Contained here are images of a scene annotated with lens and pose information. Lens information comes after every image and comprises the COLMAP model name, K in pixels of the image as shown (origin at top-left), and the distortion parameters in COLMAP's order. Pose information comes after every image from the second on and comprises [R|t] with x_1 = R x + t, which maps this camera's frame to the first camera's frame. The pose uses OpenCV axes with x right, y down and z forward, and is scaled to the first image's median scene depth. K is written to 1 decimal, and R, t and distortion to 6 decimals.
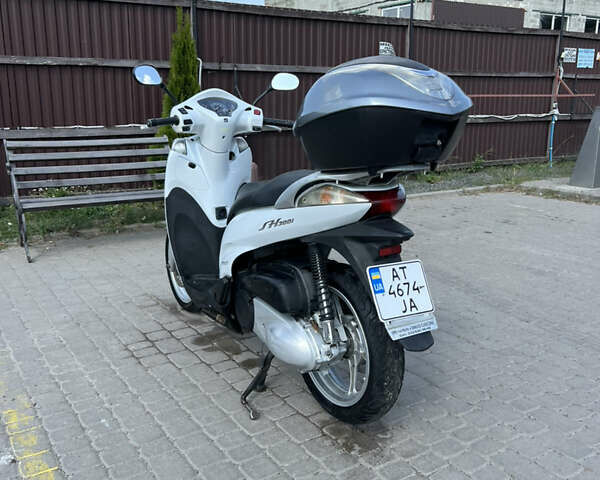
lens RADIAL K [[600.9, 0, 288.6], [0, 600.9, 240.8], [0, 0, 1]] dist [0.020596, -0.026580]
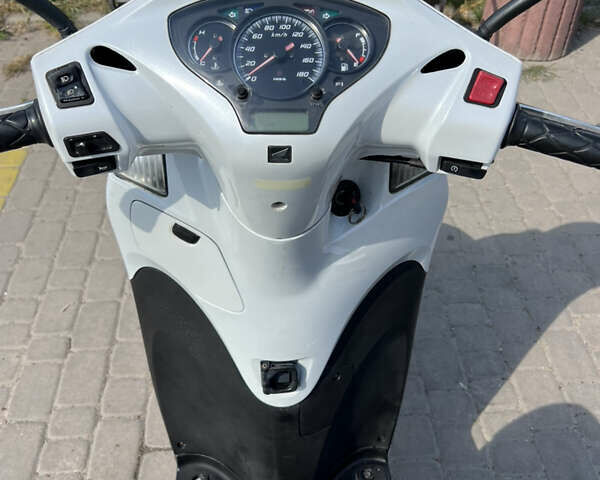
lens RADIAL K [[600.9, 0, 288.6], [0, 600.9, 240.8], [0, 0, 1]] dist [0.020596, -0.026580]
pose [[0.872943, 0.331076, -0.358272, -0.021967], [-0.107822, 0.847215, 0.520193, -0.263568], [0.475757, -0.415469, 0.775268, 0.796980]]
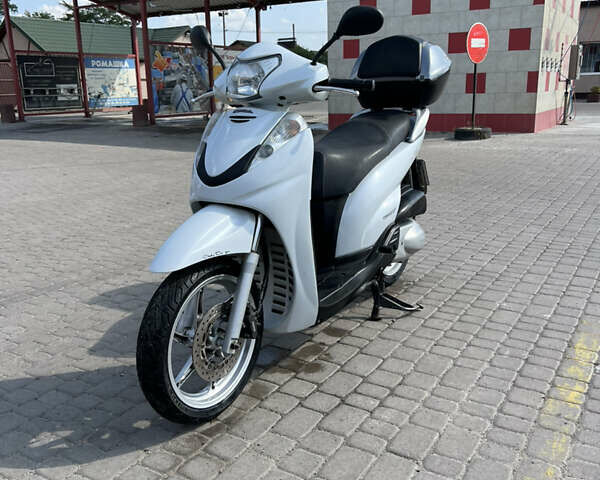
lens RADIAL K [[600.9, 0, 288.6], [0, 600.9, 240.8], [0, 0, 1]] dist [0.020596, -0.026580]
pose [[-0.437636, -0.210921, 0.874063, -0.804604], [0.228485, 0.914101, 0.334983, -0.264298], [-0.869637, 0.346311, -0.351852, 1.277989]]
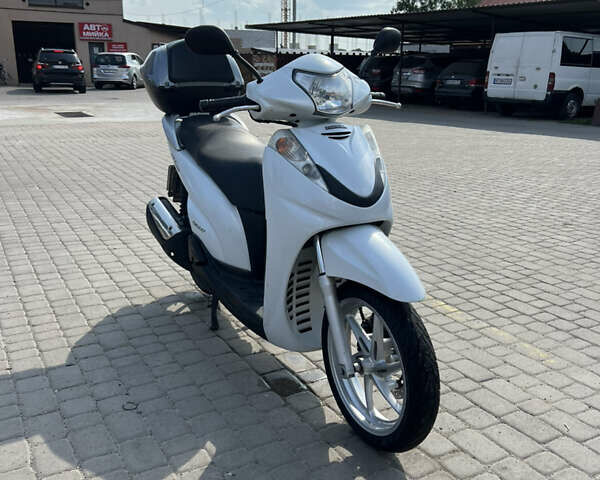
lens RADIAL K [[600.9, 0, 288.6], [0, 600.9, 240.8], [0, 0, 1]] dist [0.020596, -0.026580]
pose [[-0.998624, -0.014429, 0.050416, -0.129575], [0.012214, 0.870967, 0.491190, -0.398807], [-0.050998, 0.491129, -0.869592, 1.671710]]
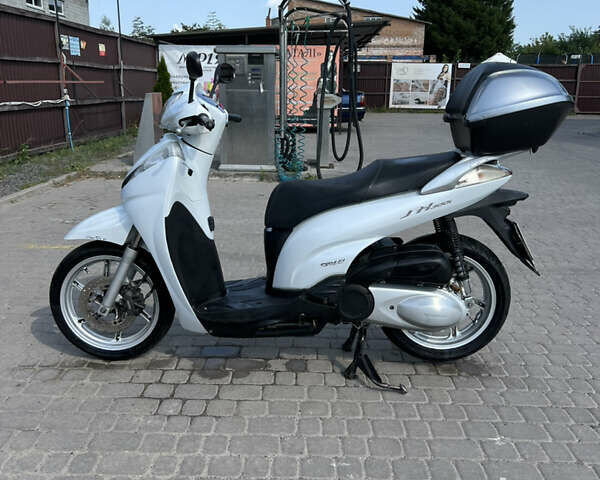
lens RADIAL K [[600.9, 0, 288.6], [0, 600.9, 240.8], [0, 0, 1]] dist [0.020596, -0.026580]
pose [[0.551912, -0.202397, 0.808967, -0.766263], [0.180461, 0.976100, 0.121093, -0.107653], [-0.814142, 0.079154, 0.575246, 0.407543]]
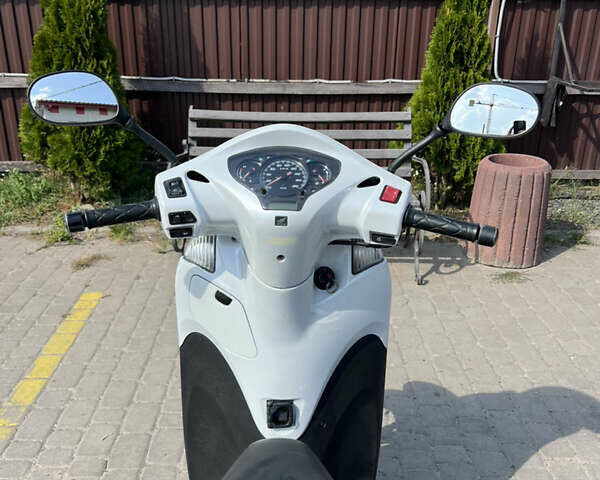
lens RADIAL K [[600.9, 0, 288.6], [0, 600.9, 240.8], [0, 0, 1]] dist [0.020596, -0.026580]
pose [[0.848964, 0.190213, -0.493030, 0.079473], [-0.123645, 0.978575, 0.164630, -0.236876], [0.513782, -0.078804, 0.854294, 0.651503]]
